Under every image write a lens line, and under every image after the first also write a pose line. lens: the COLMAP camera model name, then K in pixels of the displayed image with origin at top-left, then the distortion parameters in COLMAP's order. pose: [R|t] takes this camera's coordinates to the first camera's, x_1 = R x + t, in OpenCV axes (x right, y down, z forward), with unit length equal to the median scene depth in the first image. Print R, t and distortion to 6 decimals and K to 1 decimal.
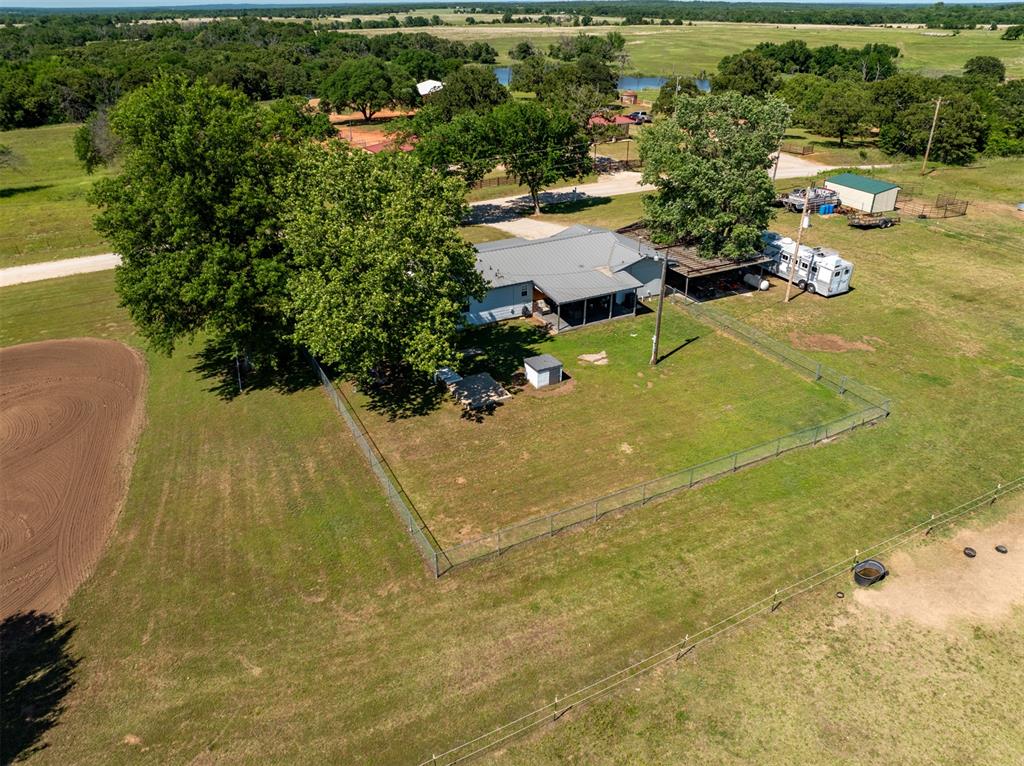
lens RADIAL K [[725.0, 0, 511.3], [0, 725.0, 384.1], [0, 0, 1]] dist [-0.042182, -0.002250]
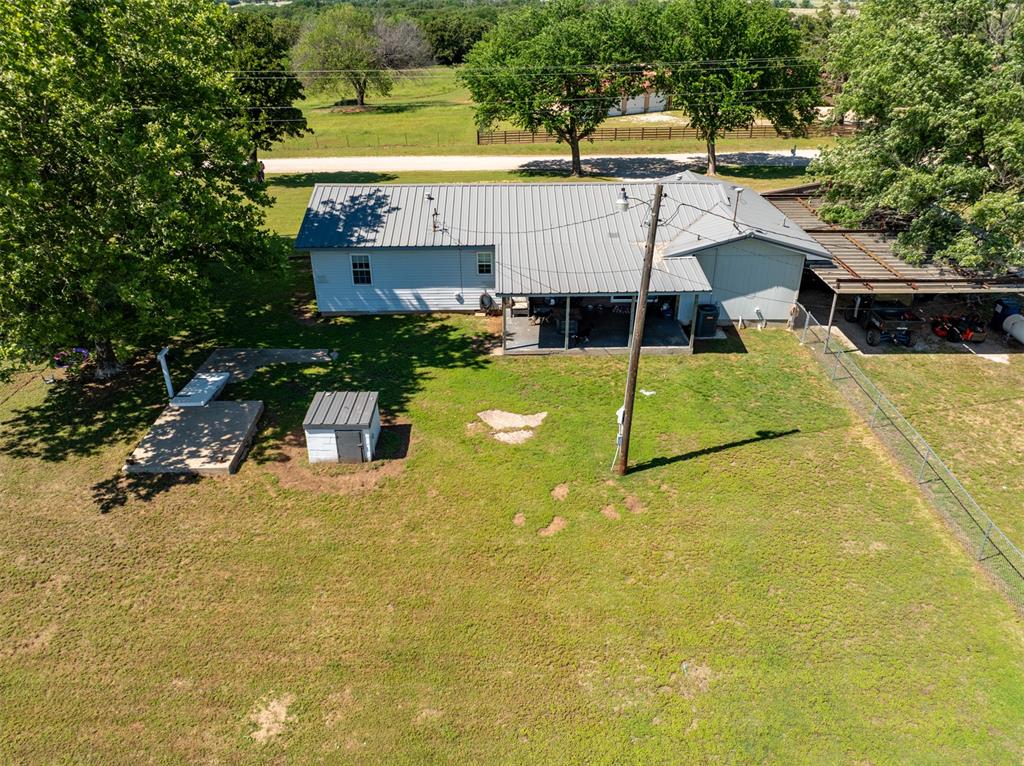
lens RADIAL K [[725.0, 0, 513.2], [0, 725.0, 381.3], [0, 0, 1]] dist [-0.042182, -0.002250]
pose [[0.896829, 0.213743, -0.387313, 0.253050], [-0.210564, 0.976239, 0.051185, -0.075423], [0.389051, 0.035650, 0.920526, 0.519025]]
